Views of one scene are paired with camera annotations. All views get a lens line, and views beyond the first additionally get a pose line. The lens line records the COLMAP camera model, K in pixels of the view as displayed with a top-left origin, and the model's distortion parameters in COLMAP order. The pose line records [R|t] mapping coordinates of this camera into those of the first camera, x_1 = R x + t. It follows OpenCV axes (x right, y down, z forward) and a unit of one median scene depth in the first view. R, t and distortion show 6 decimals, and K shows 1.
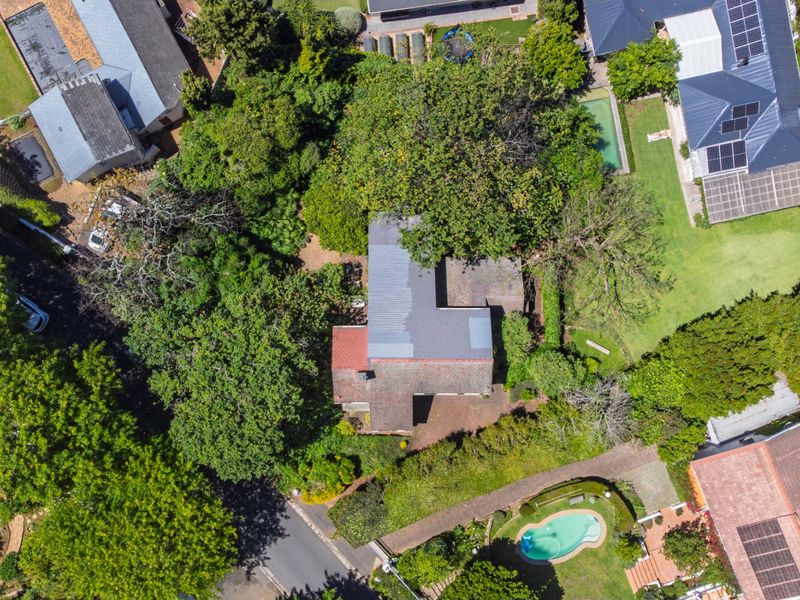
lens RADIAL K [[789.1, 0, 400.3], [0, 789.1, 298.3], [0, 0, 1]] dist [0.010866, 0.000000]
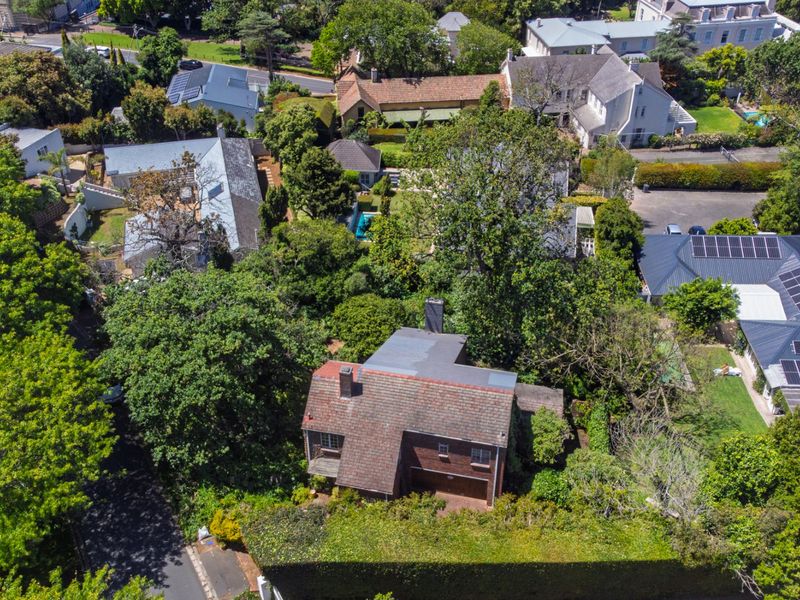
lens RADIAL K [[789.1, 0, 397.5], [0, 789.1, 299.5], [0, 0, 1]] dist [0.010866, 0.000000]
pose [[0.974129, 0.125739, -0.187785, 0.131554], [-0.225665, 0.586088, -0.778188, 0.615269], [0.012210, 0.800432, 0.599299, 0.426525]]
